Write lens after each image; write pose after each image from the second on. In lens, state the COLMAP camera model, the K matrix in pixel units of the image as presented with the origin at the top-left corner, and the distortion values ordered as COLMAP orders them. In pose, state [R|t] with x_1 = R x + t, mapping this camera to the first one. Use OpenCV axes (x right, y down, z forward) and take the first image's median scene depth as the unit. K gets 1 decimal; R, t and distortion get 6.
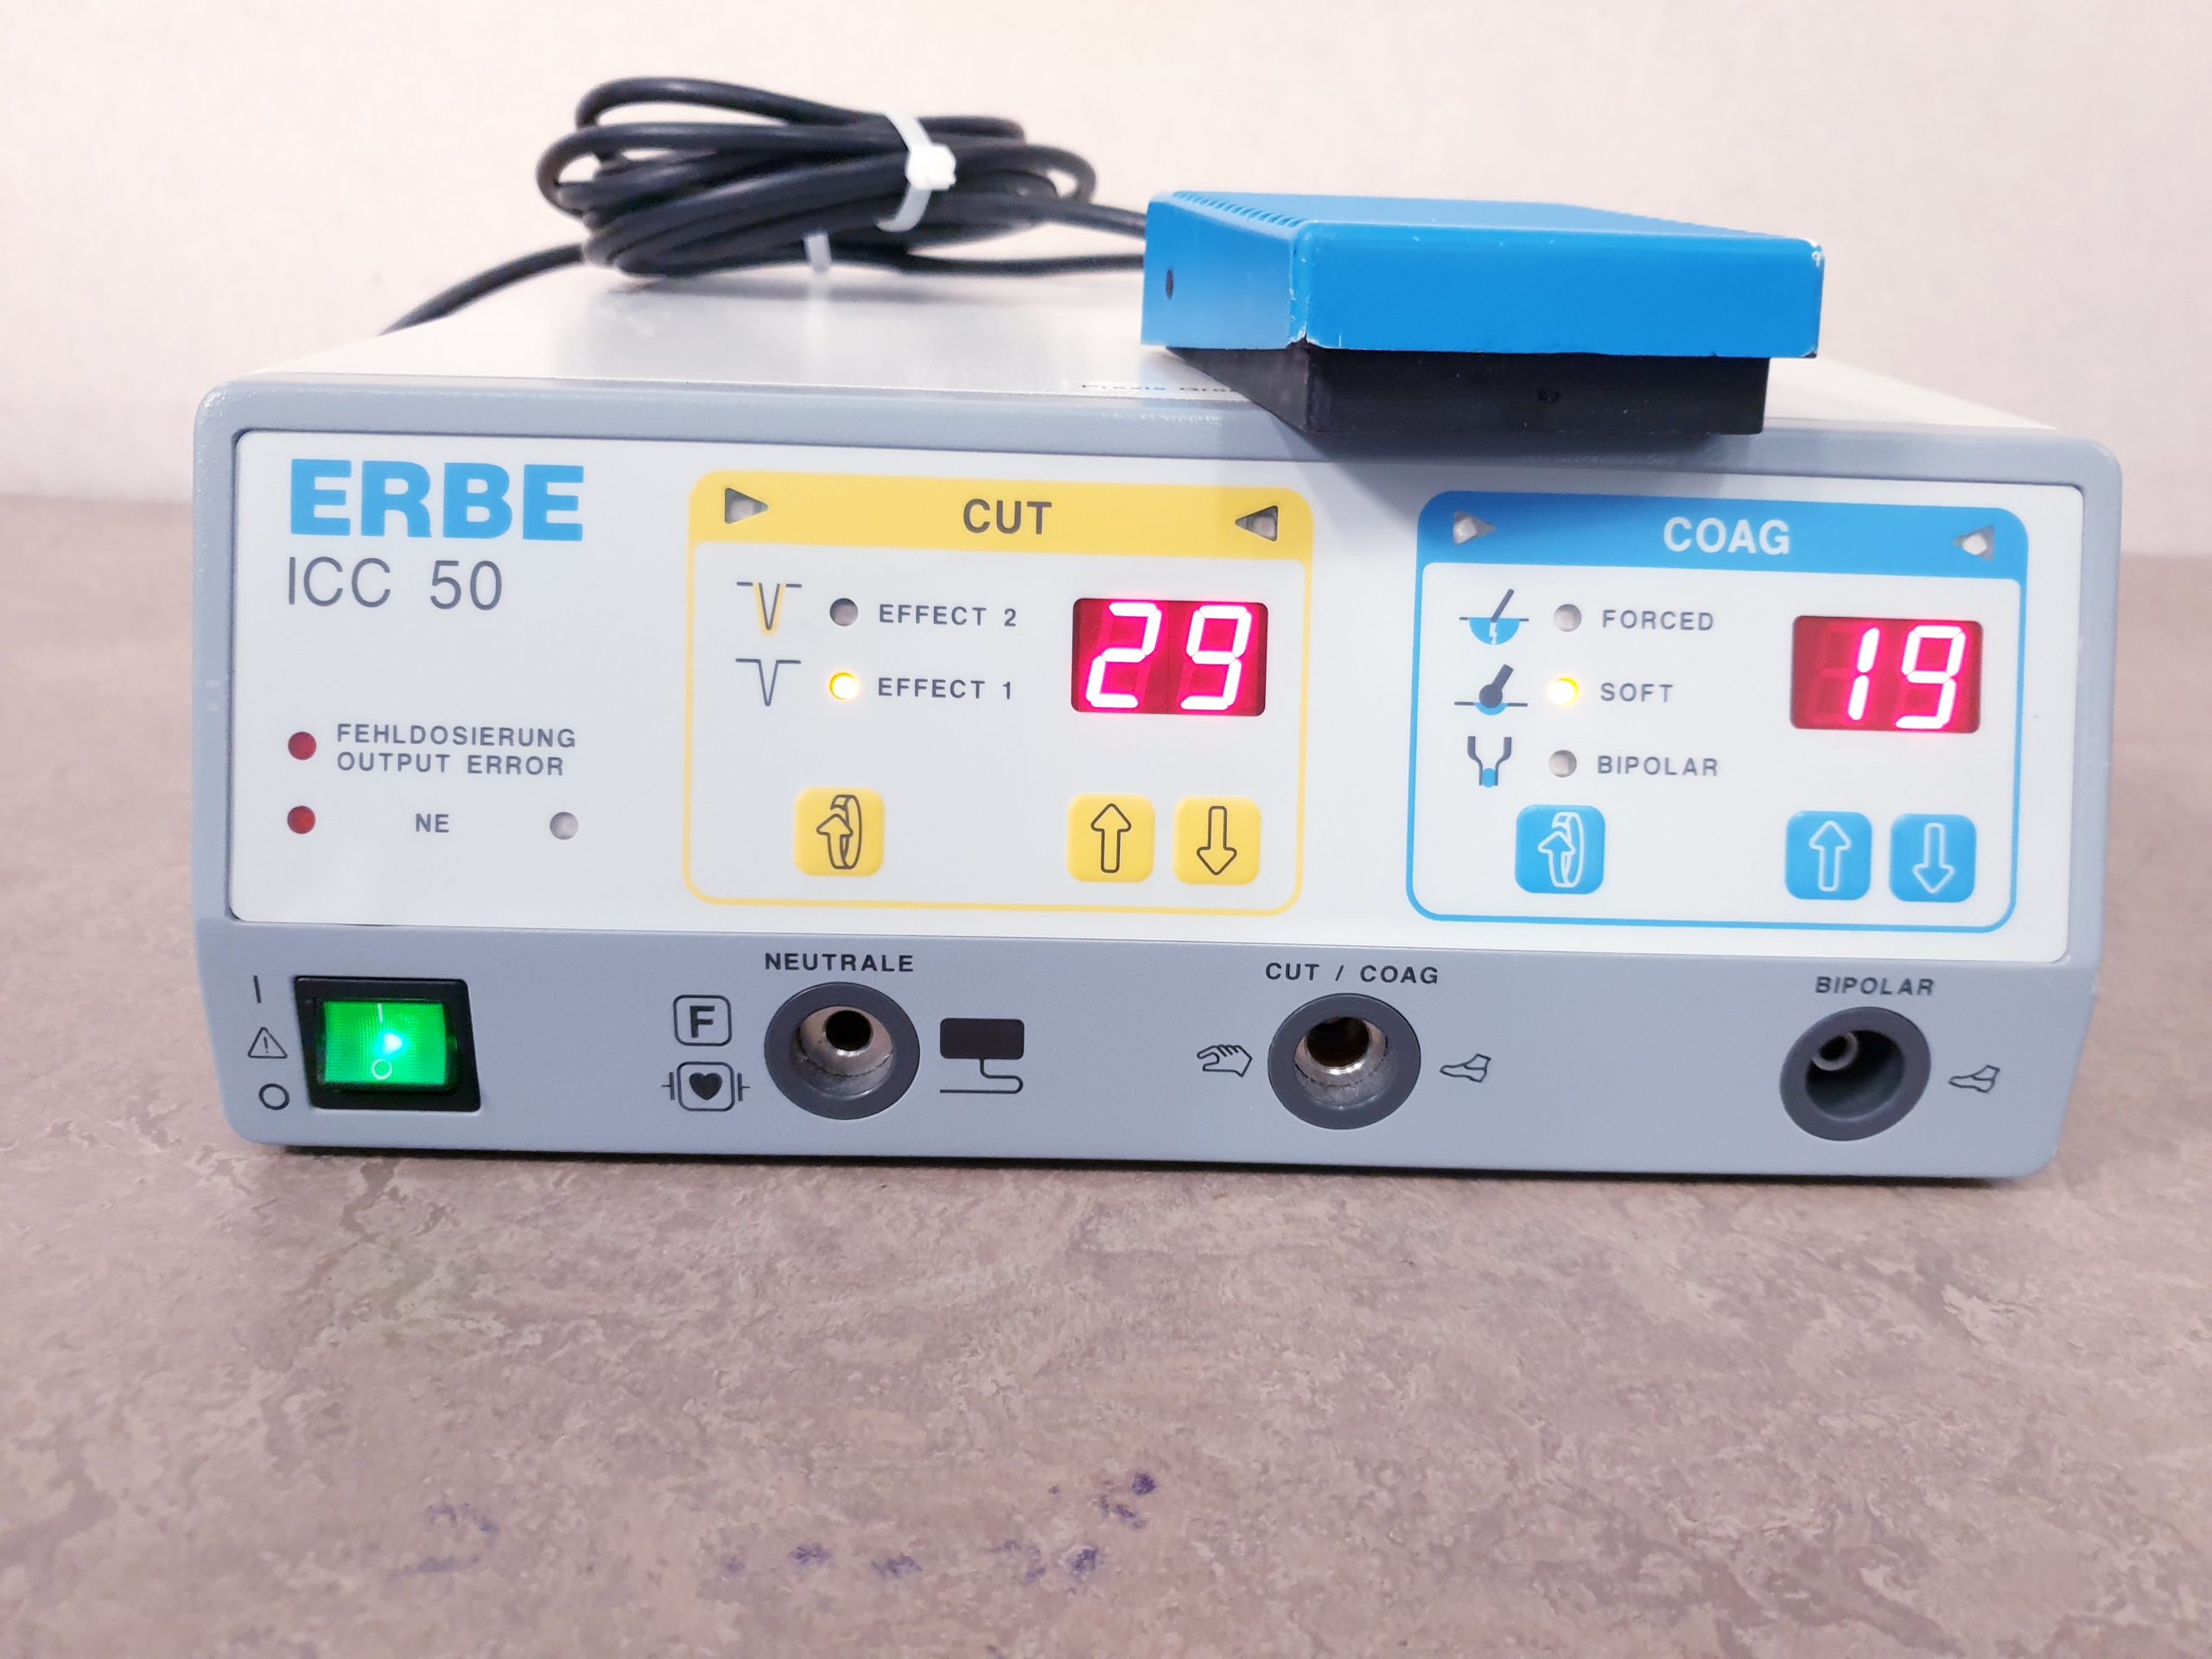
lens RADIAL K [[1694.8, 0, 1137.0], [0, 1694.8, 831.8], [0, 0, 1]] dist [-0.063836, 0.105061]
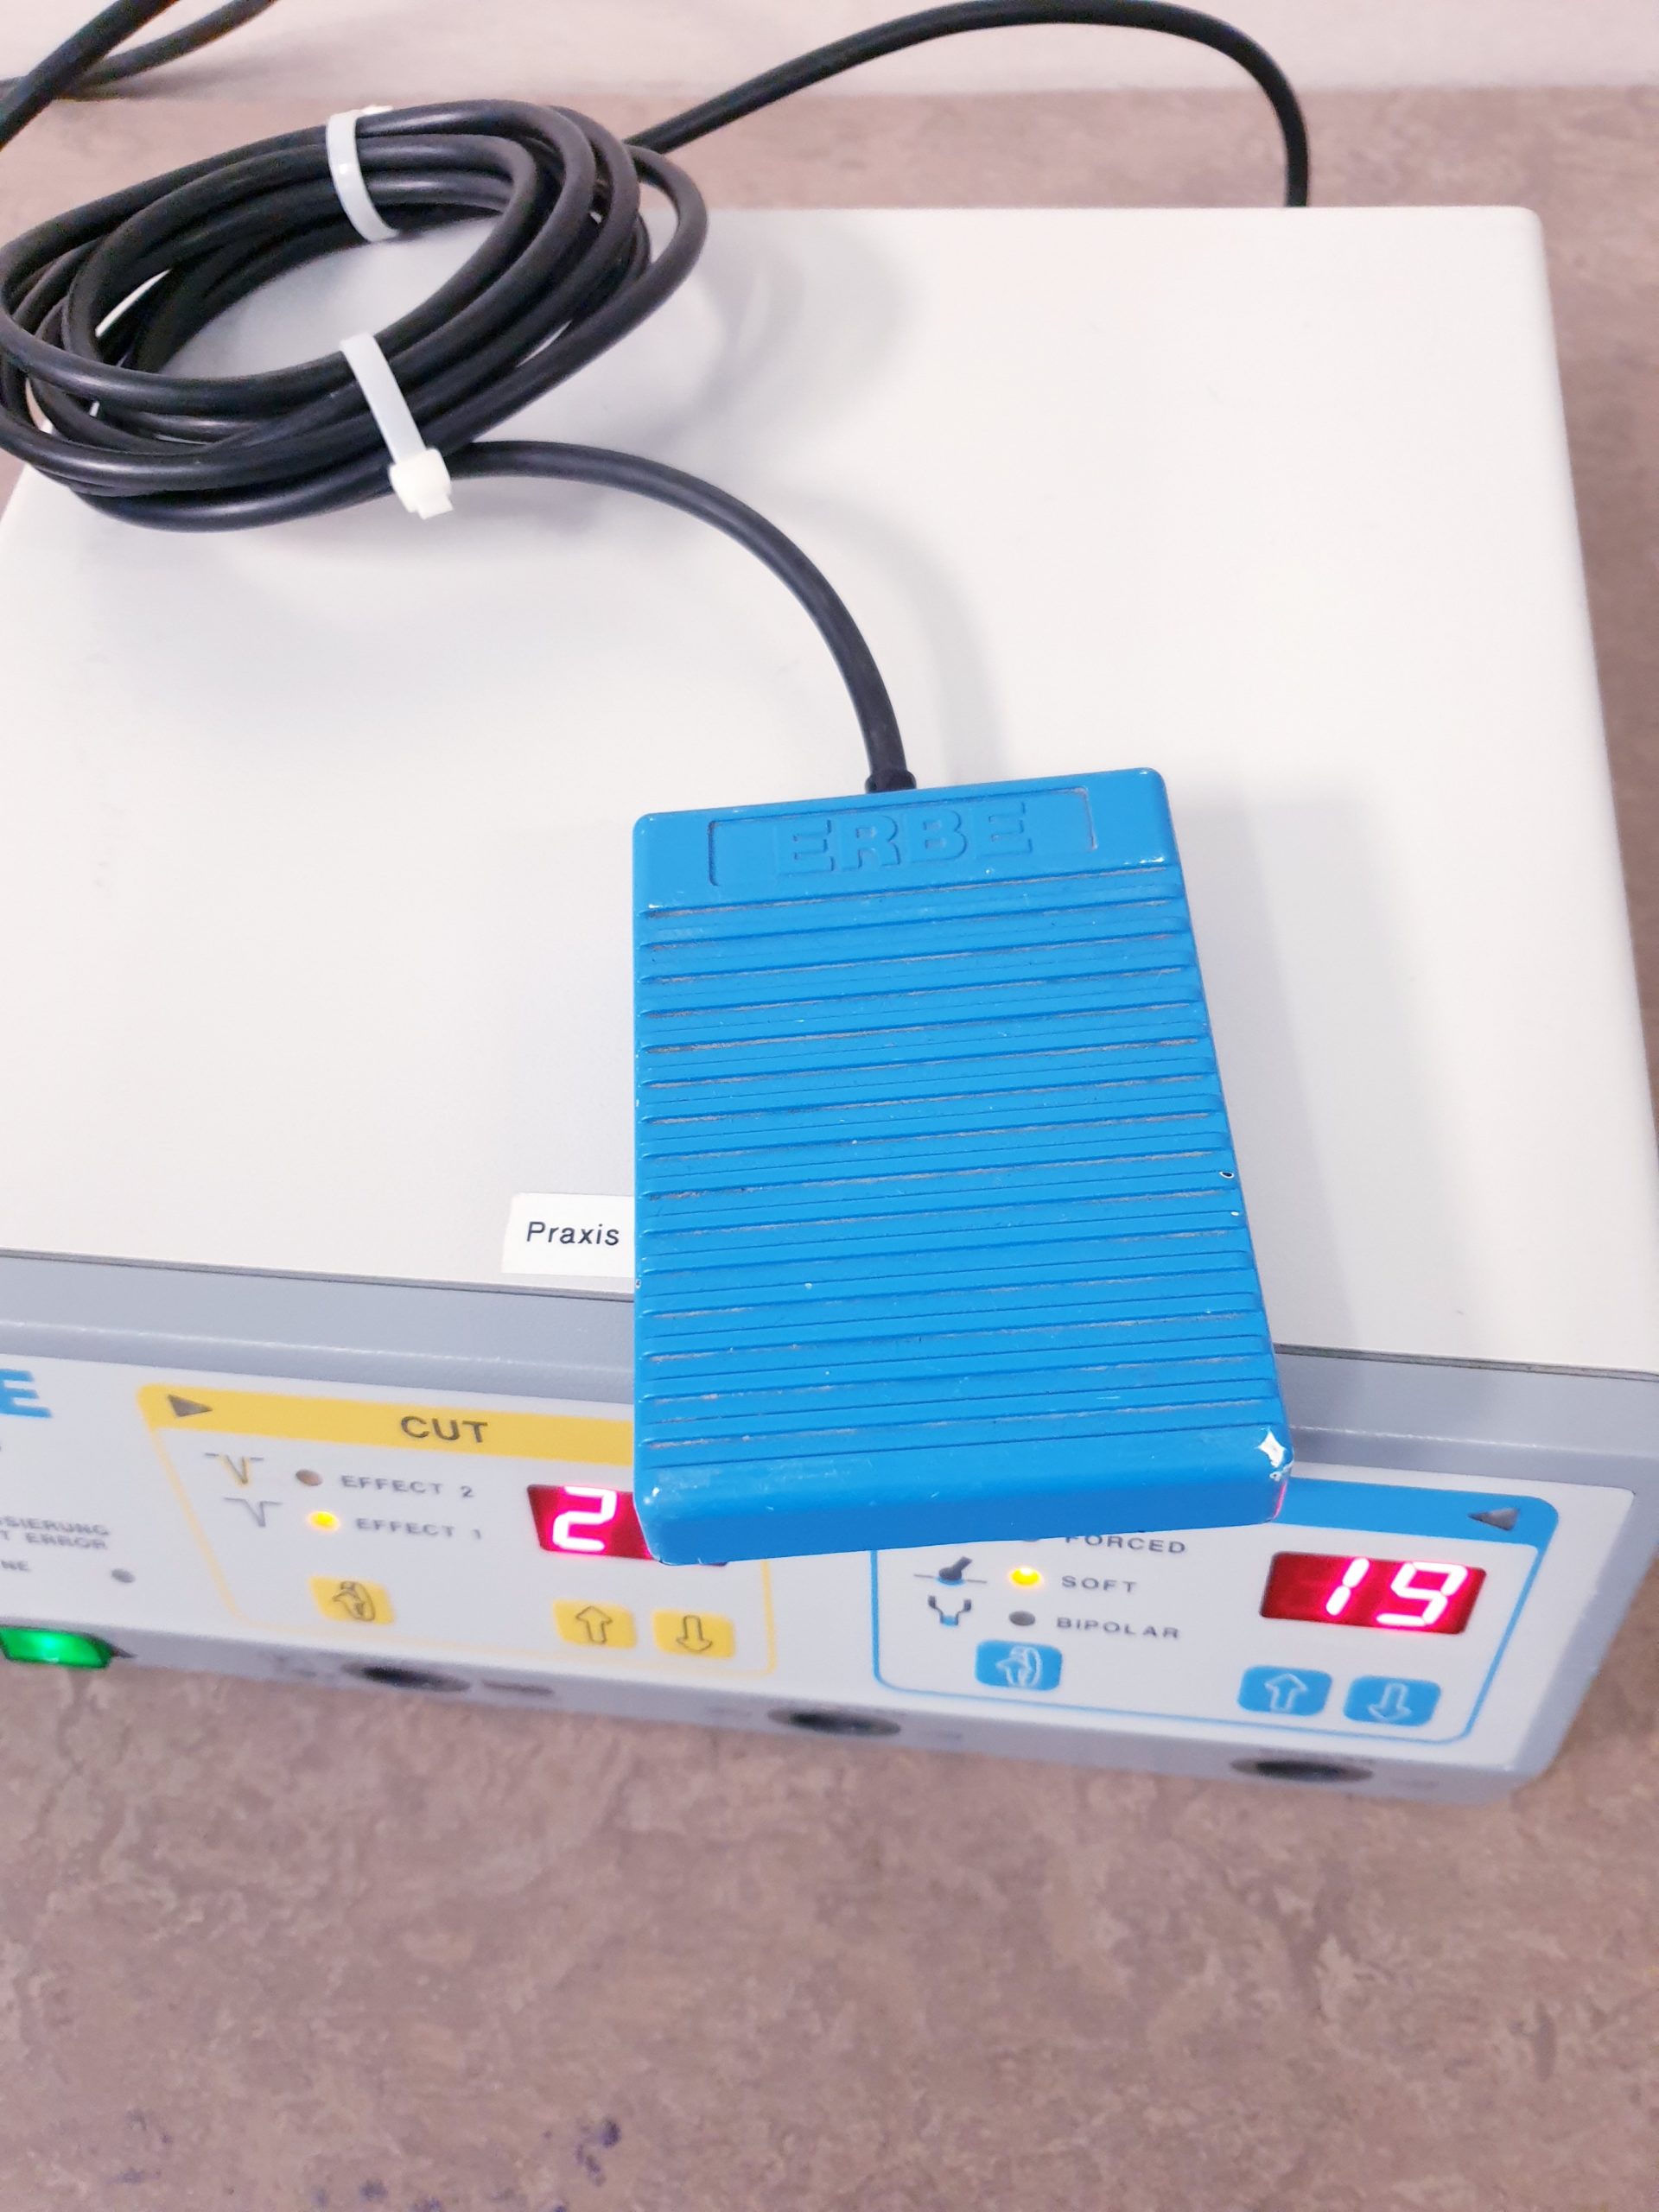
lens RADIAL K [[1694.8, 0, 821.9], [0, 1694.8, 1142.7], [0, 0, 1]] dist [-0.063836, 0.105061]
pose [[0.986816, 0.065333, -0.148074, 0.294386], [0.043202, 0.775375, 0.630021, -1.000062], [0.155974, -0.628112, 0.762330, 0.433760]]
